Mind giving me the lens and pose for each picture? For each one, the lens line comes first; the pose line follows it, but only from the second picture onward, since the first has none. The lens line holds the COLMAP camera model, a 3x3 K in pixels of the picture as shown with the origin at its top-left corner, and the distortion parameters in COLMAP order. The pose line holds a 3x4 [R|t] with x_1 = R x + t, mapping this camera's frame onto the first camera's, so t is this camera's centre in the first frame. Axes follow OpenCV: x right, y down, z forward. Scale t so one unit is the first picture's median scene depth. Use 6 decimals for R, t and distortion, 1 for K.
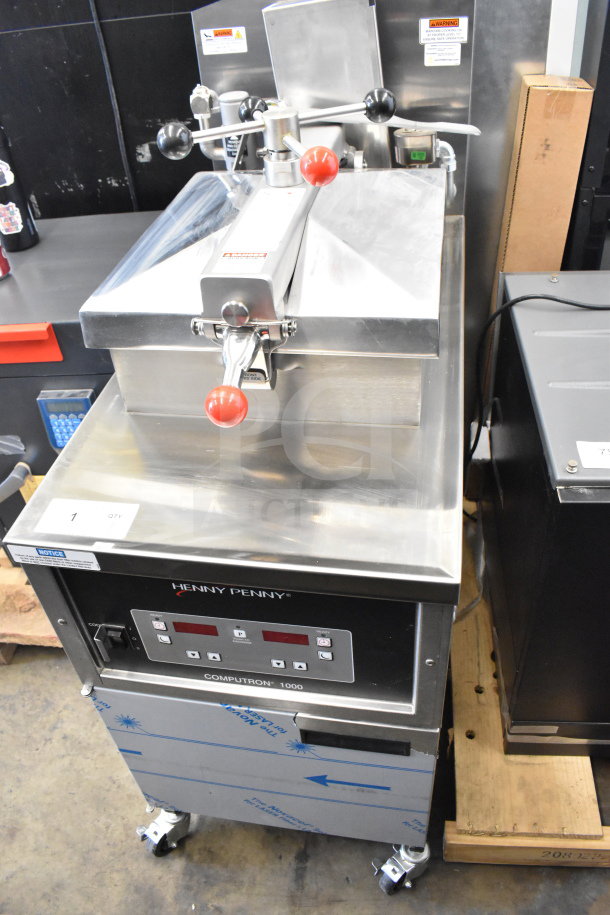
lens RADIAL K [[713.2, 0, 304.6], [0, 713.2, 455.7], [0, 0, 1]] dist [-0.099695, 0.022304]
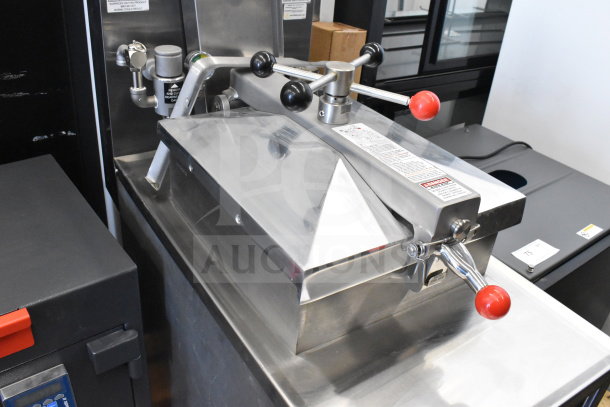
lens RADIAL K [[552.4, 0, 306.5], [0, 552.4, 202.5], [0, 0, 1]] dist [-0.074405, -0.014922]
pose [[0.718615, -0.227805, 0.657036, -0.580318], [0.331912, 0.942616, -0.036199, -0.191926], [-0.611086, 0.244092, 0.752989, 0.283427]]
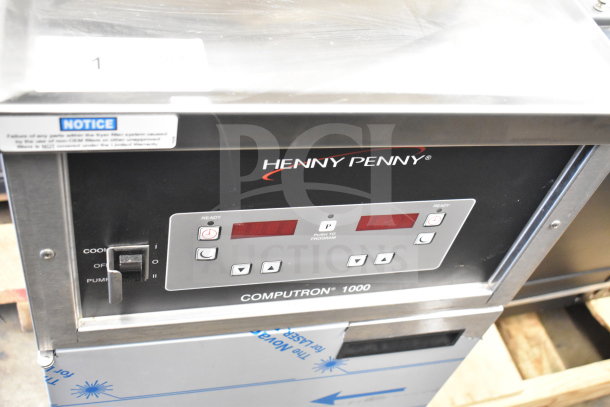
lens RADIAL K [[695.1, 0, 306.4], [0, 695.1, 204.1], [0, 0, 1]] dist [-0.068594, 0.000000]
pose [[0.885504, -0.122448, 0.448207, -0.305605], [0.041744, 0.981714, 0.185728, 0.070637], [-0.462753, -0.145753, 0.874423, 0.287036]]
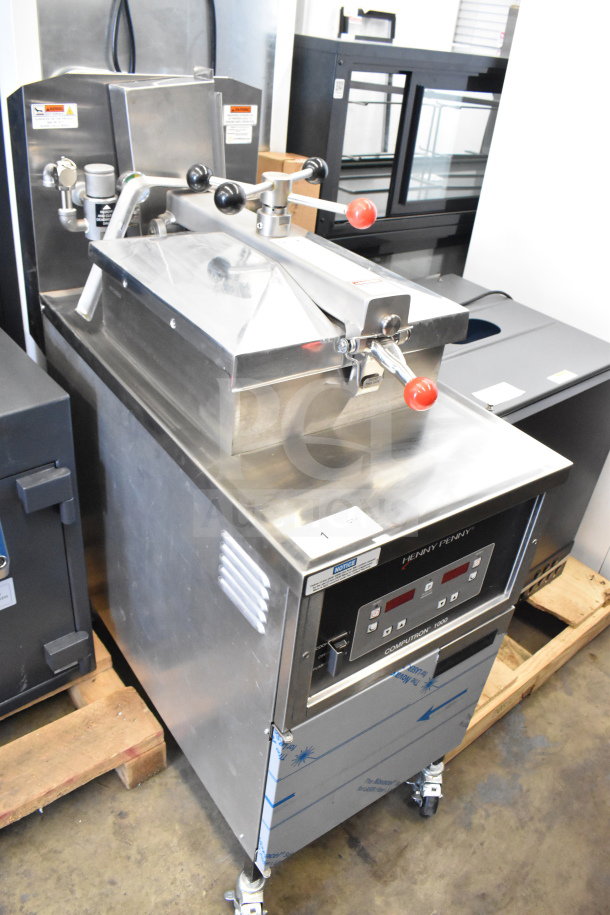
lens RADIAL K [[713.2, 0, 308.4], [0, 713.2, 455.8], [0, 0, 1]] dist [-0.099695, 0.022304]
pose [[0.686447, -0.265933, 0.676809, -0.713840], [0.340225, 0.940030, 0.024288, -0.040931], [-0.642680, 0.213595, 0.735758, 0.142548]]
